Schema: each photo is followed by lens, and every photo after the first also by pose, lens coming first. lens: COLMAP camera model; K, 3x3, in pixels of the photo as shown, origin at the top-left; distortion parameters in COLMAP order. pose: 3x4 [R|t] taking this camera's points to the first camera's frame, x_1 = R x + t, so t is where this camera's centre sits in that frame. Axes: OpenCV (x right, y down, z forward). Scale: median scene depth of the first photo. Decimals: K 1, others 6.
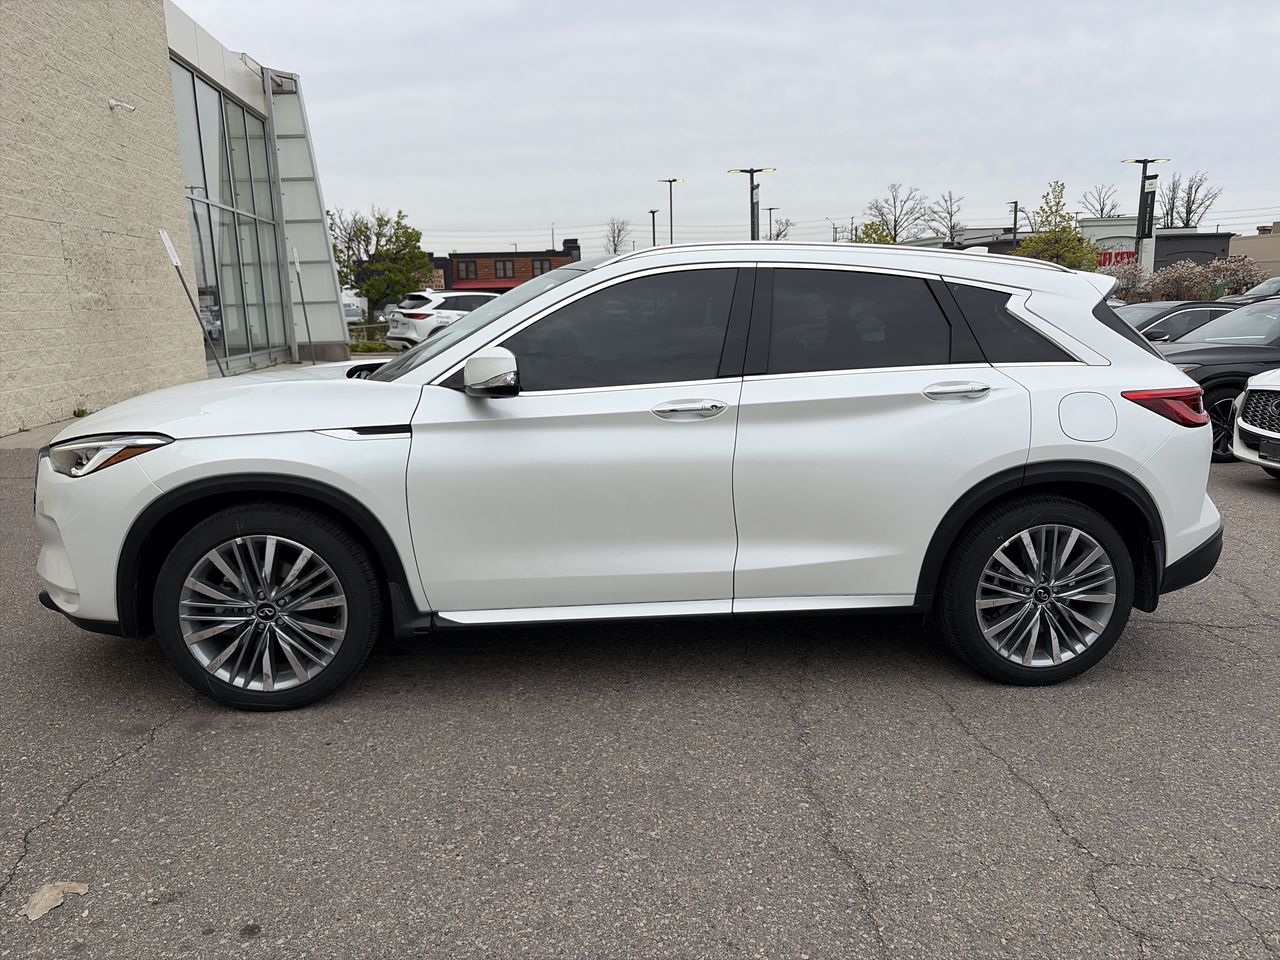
lens RADIAL K [[989.0, 0, 640.0], [0, 989.0, 480.0], [0, 0, 1]] dist [0.024990, 0.010011]
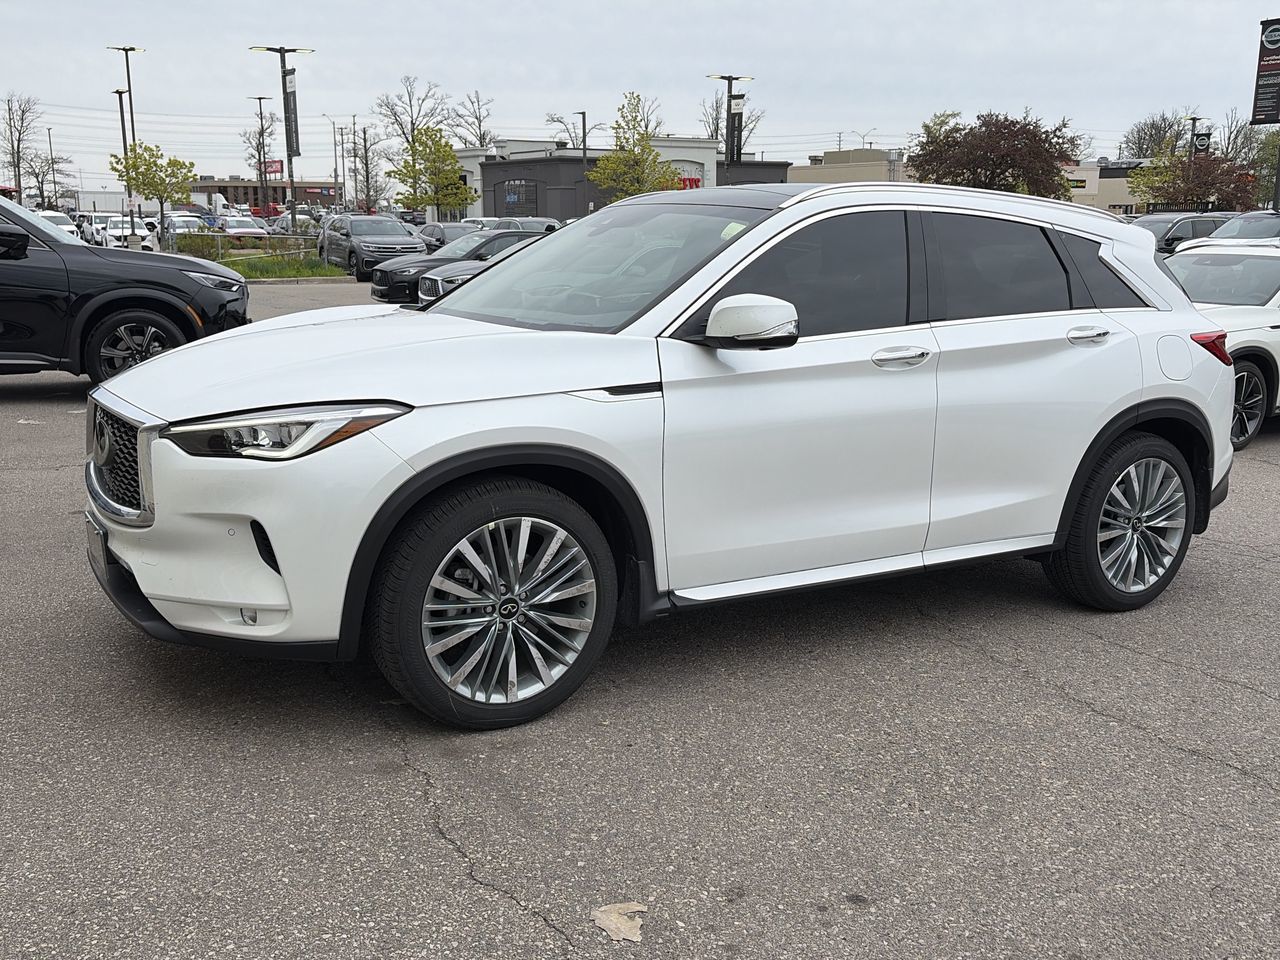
lens RADIAL K [[1267.9, 0, 640.0], [0, 1267.9, 480.0], [0, 0, 1]] dist [0.031188, -0.014853]
pose [[0.904383, -0.060524, 0.422407, -0.670916], [0.051643, 0.998138, 0.032448, -0.005242], [-0.423584, -0.007531, 0.905825, -0.020454]]
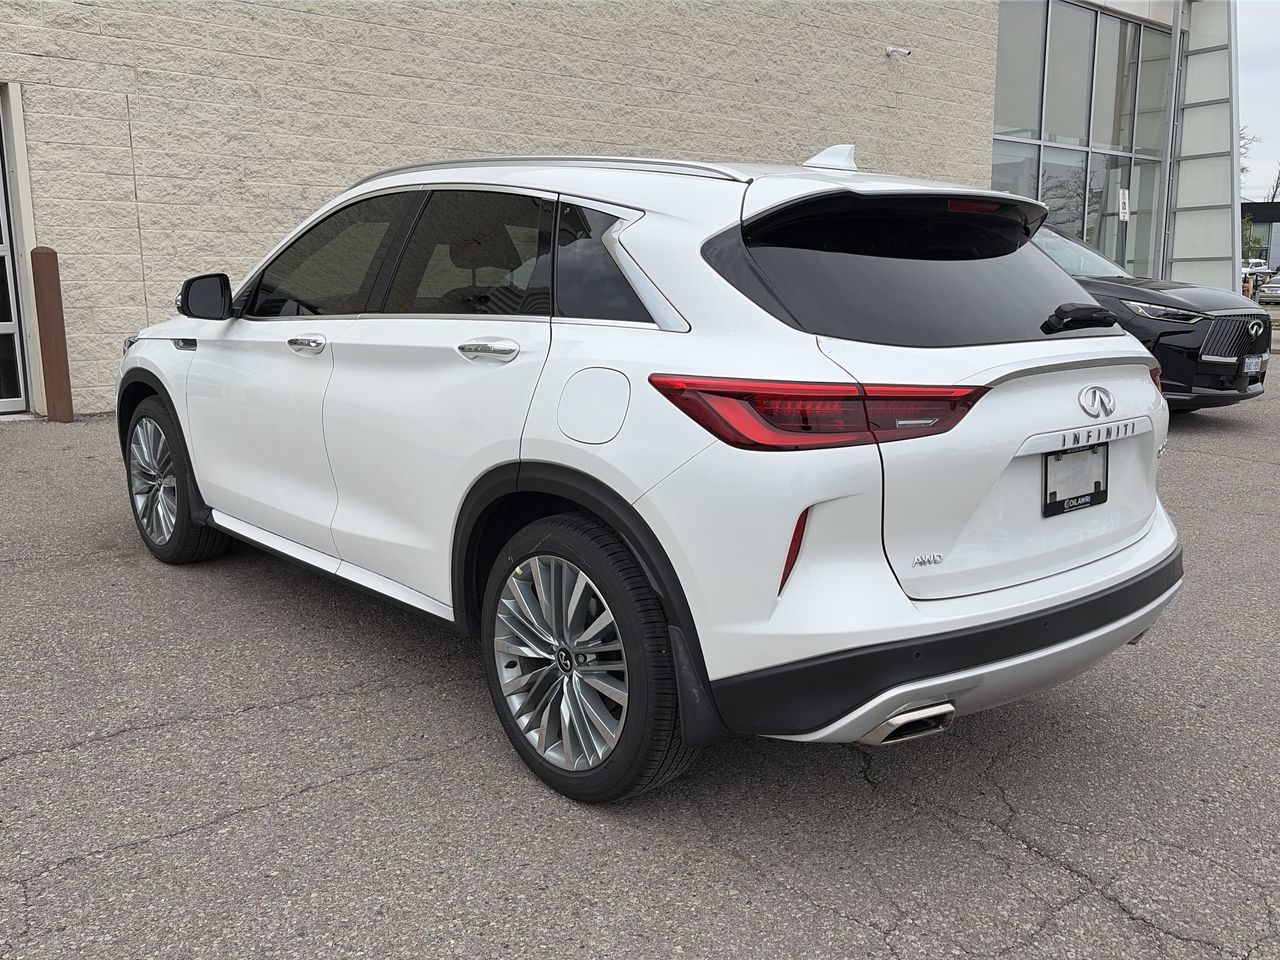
lens RADIAL K [[1157.6, 0, 640.0], [0, 1157.6, 480.0], [0, 0, 1]] dist [0.012085, 0.028934]
pose [[0.580606, 0.162790, -0.797744, 1.063416], [-0.156706, 0.983831, 0.086712, -0.084269], [0.798962, 0.074666, 0.596729, 0.566990]]
